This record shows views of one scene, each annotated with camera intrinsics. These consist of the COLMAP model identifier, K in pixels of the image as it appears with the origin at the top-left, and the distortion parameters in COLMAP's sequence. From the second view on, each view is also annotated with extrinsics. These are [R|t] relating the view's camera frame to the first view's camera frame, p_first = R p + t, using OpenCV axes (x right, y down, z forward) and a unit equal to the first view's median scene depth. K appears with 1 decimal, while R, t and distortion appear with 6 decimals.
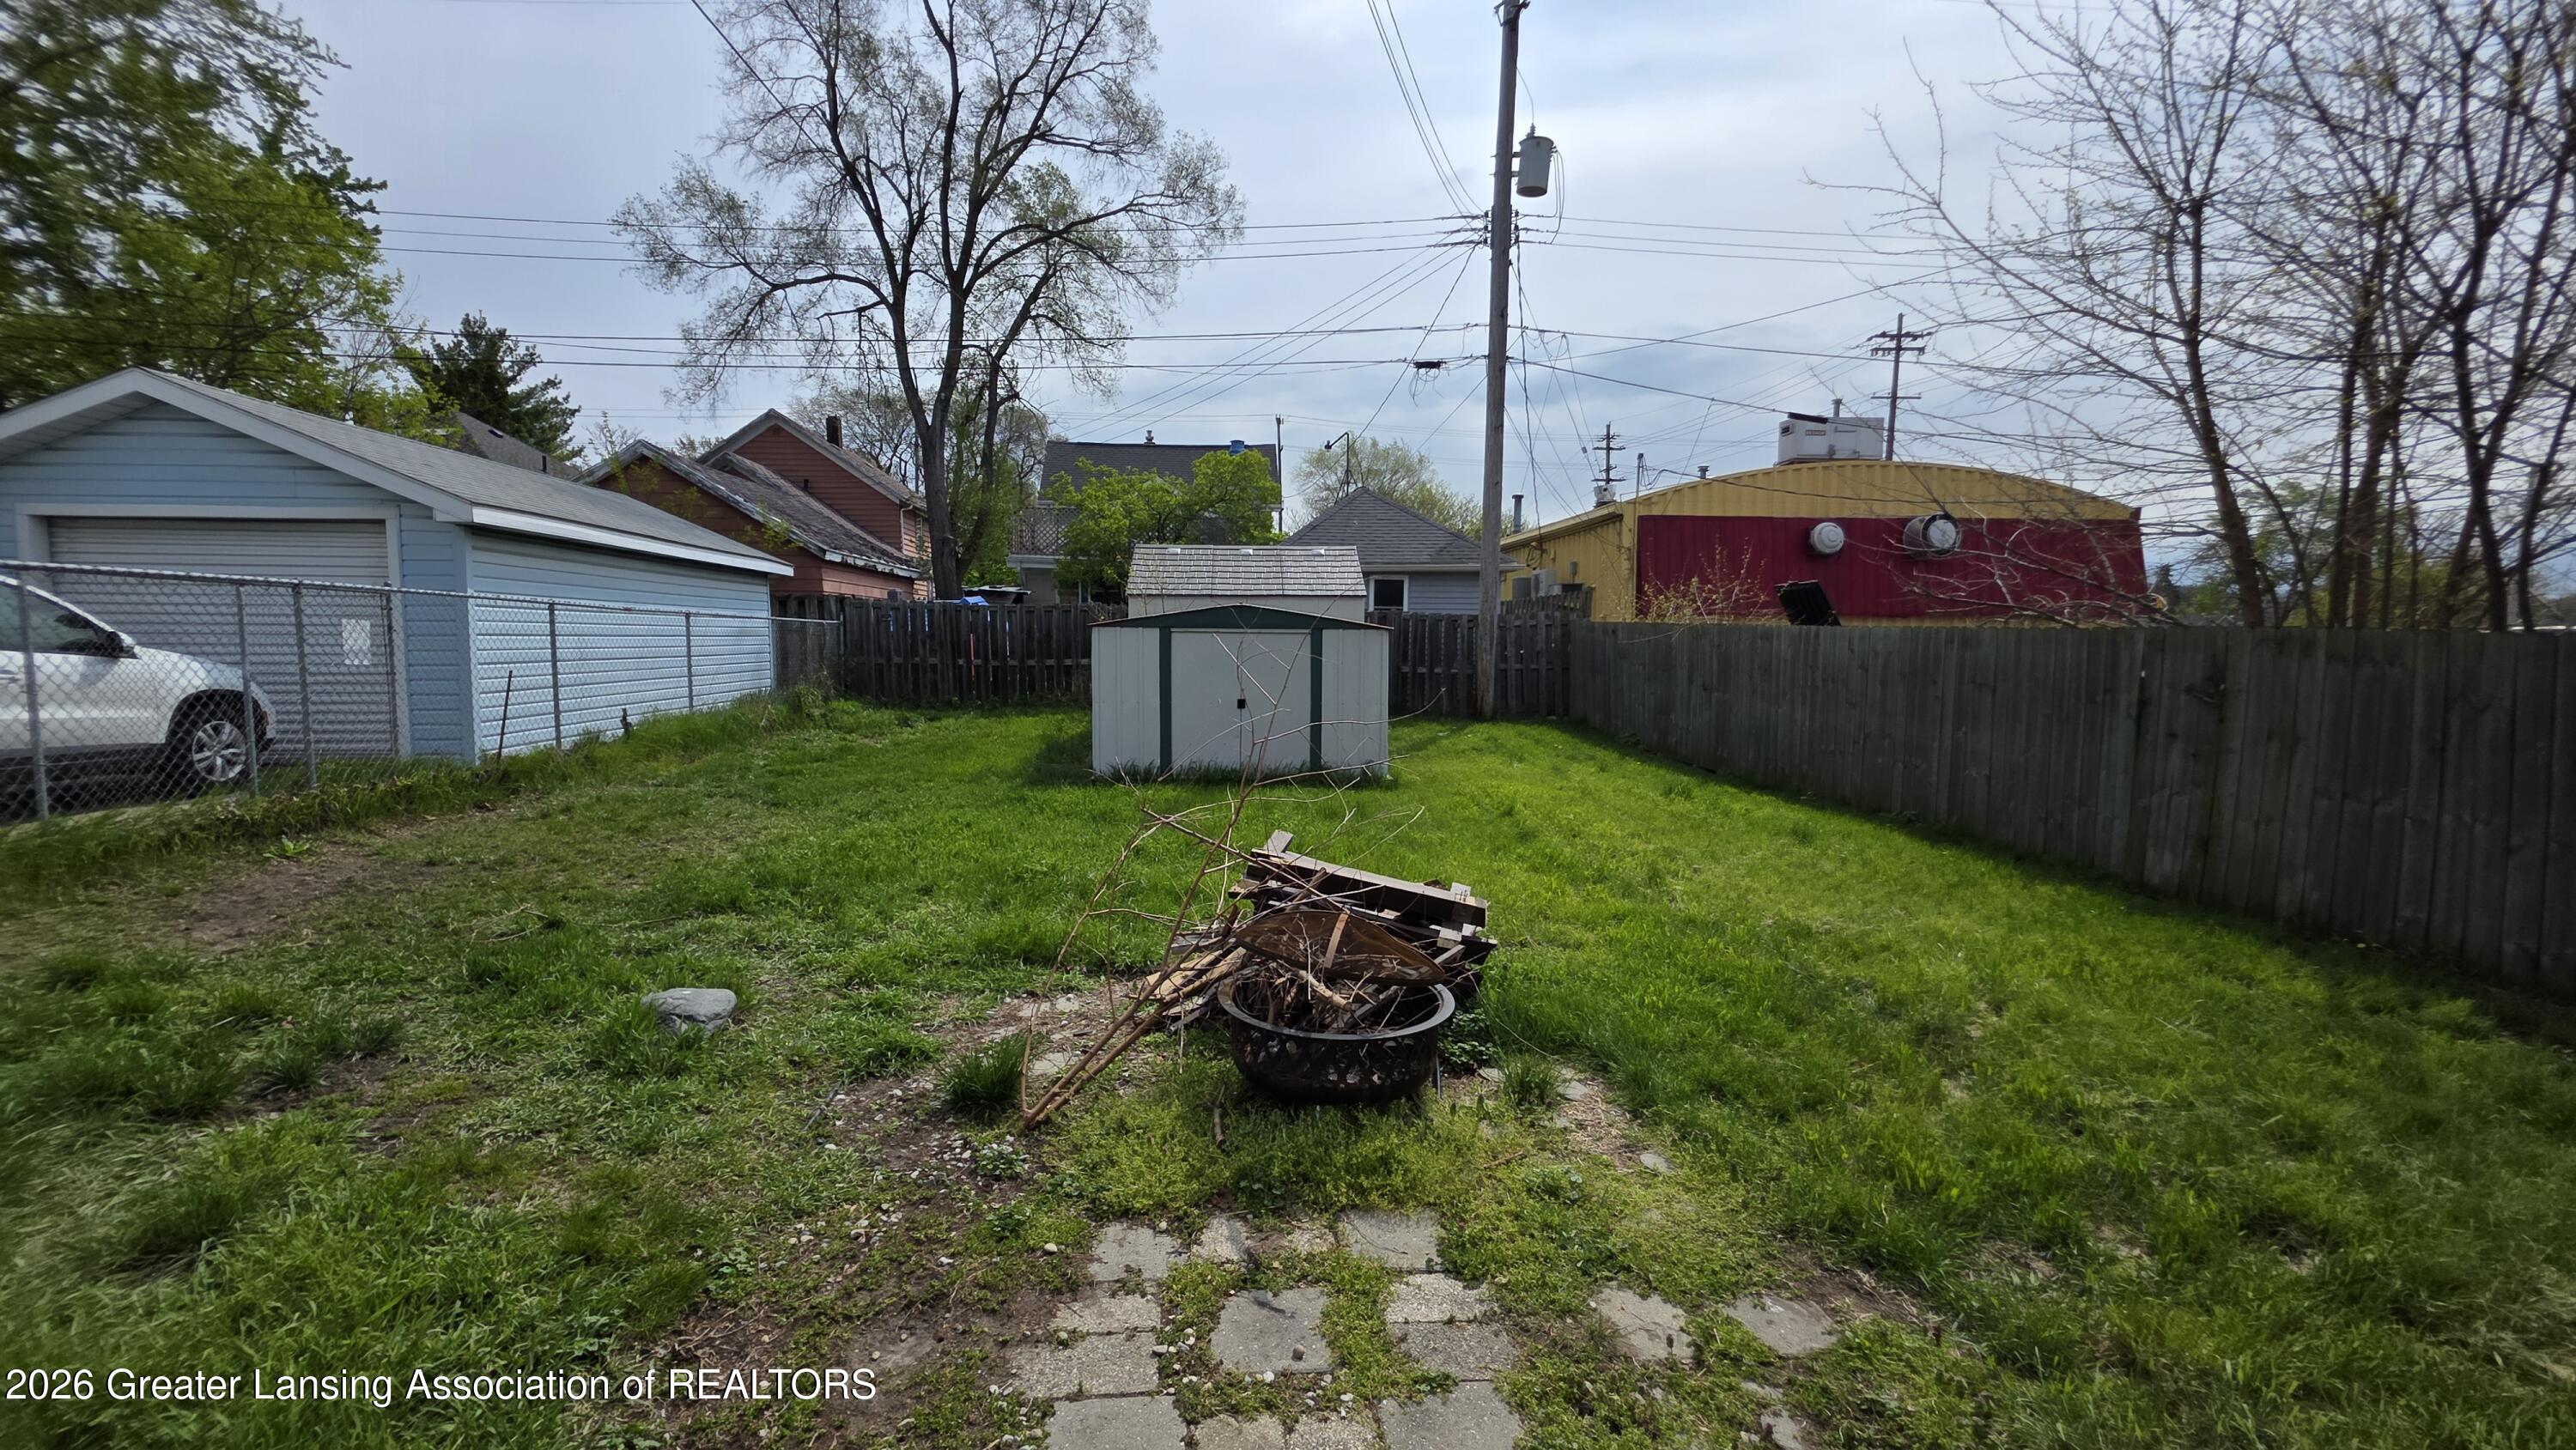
lens RADIAL K [[1024.9, 0, 1283.4], [0, 1024.9, 727.3], [0, 0, 1]] dist [0.001186, 0.000169]
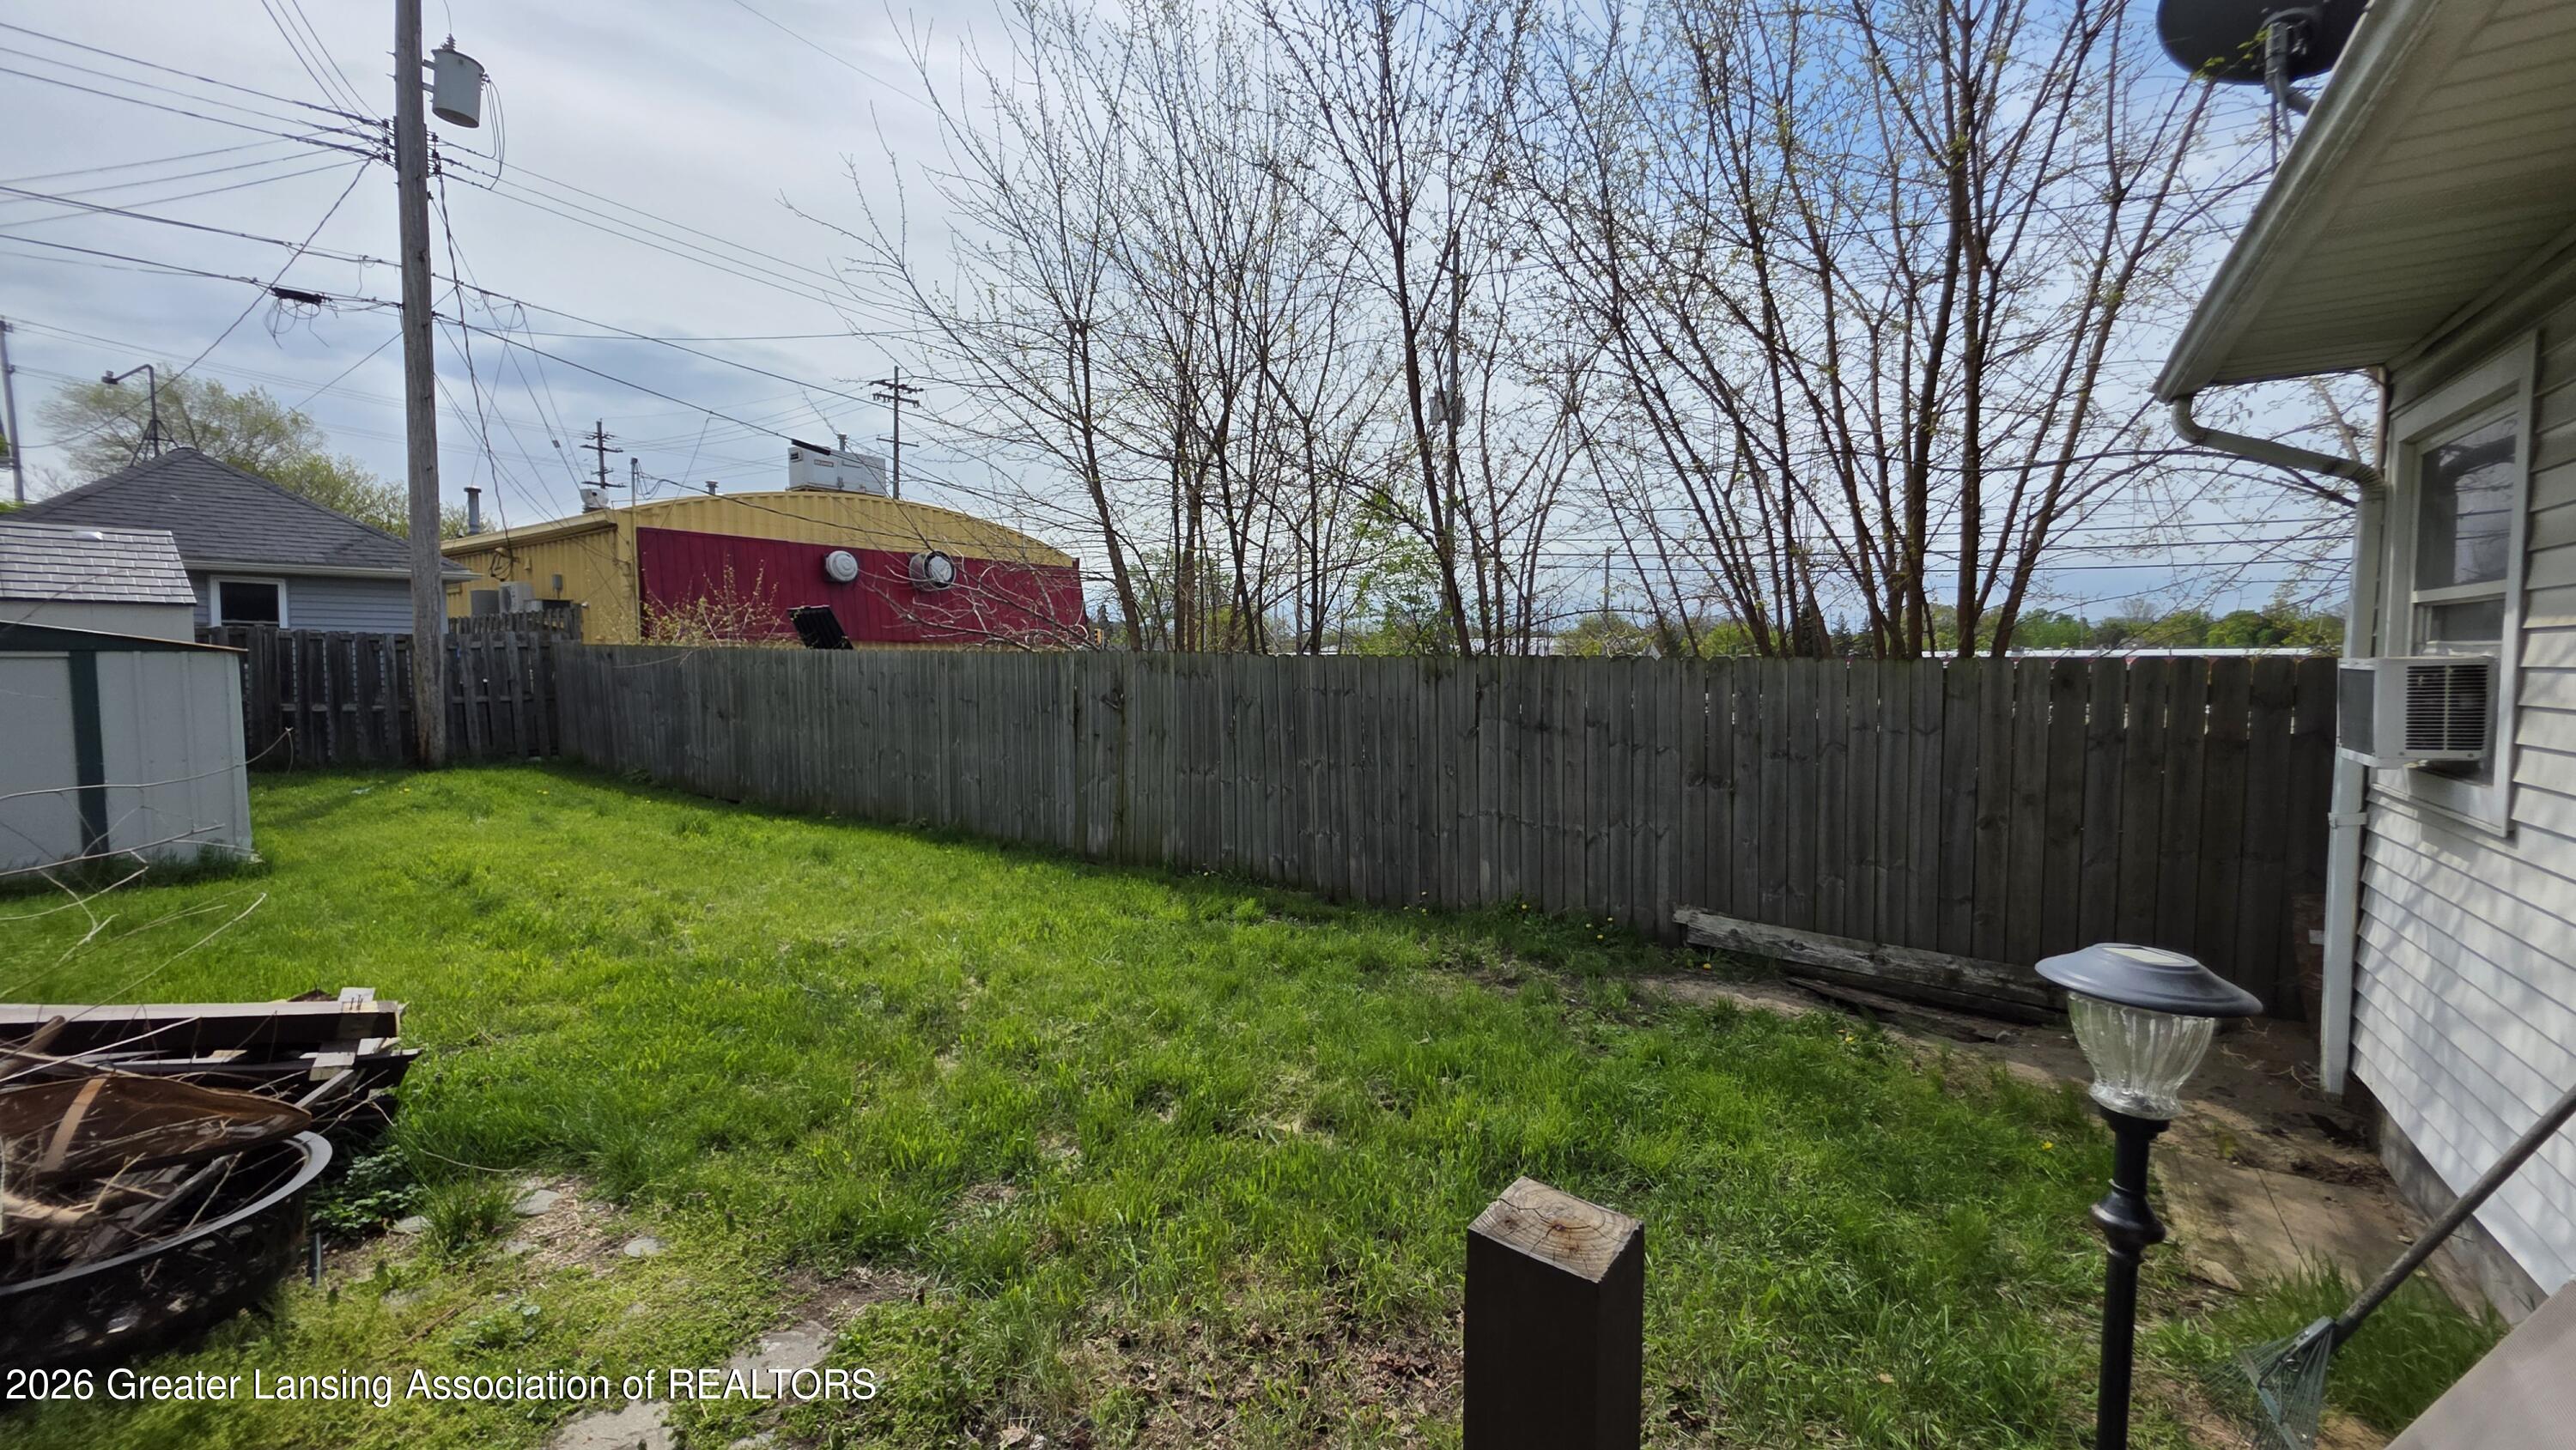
lens RADIAL K [[1031.1, 0, 1278.9], [0, 1031.1, 723.2], [0, 0, 1]] dist [0.001699, -0.000566]
pose [[0.644603, -0.050524, 0.762846, 0.028742], [0.072630, 0.997348, 0.004683, 0.003681], [-0.761060, 0.052387, 0.646563, -0.009517]]
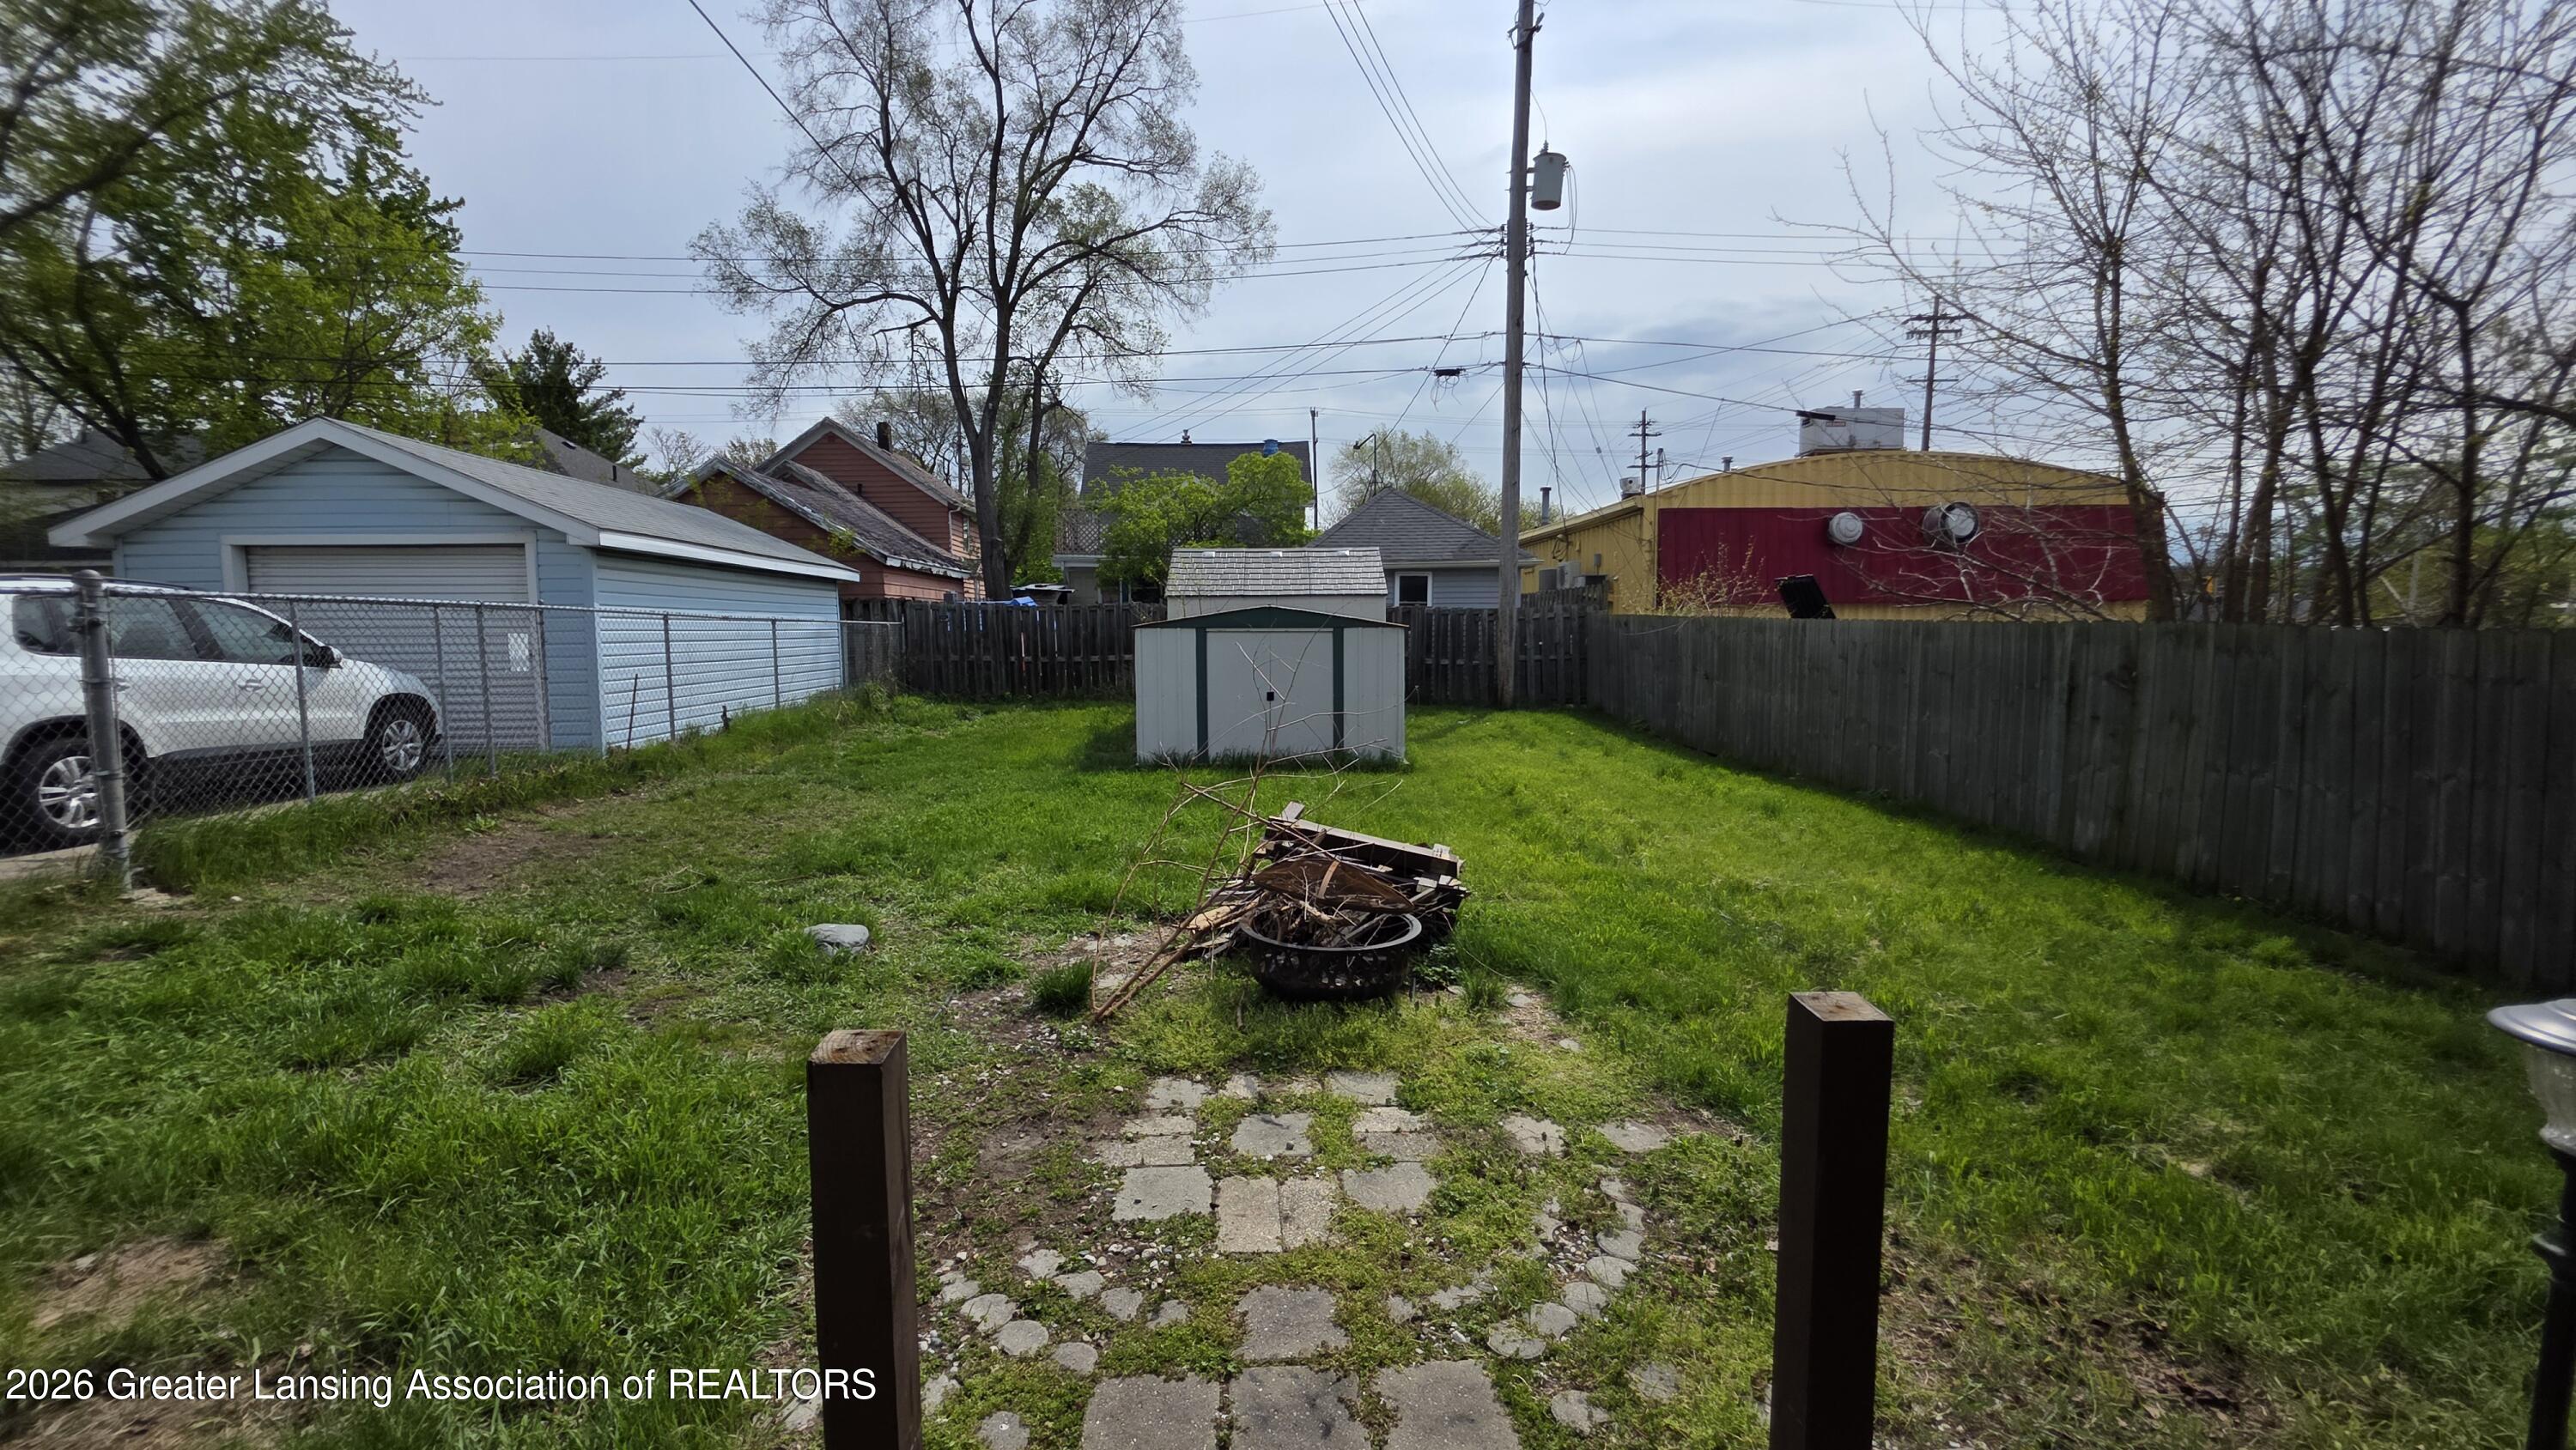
lens RADIAL K [[1041.2, 0, 1278.2], [0, 1041.2, 721.4], [0, 0, 1]] dist [0.000158, -0.000258]
pose [[0.998964, -0.008550, -0.044686, 0.024602], [0.008721, 0.999955, 0.003638, -0.000050], [0.044653, -0.004024, 0.998994, -0.170807]]
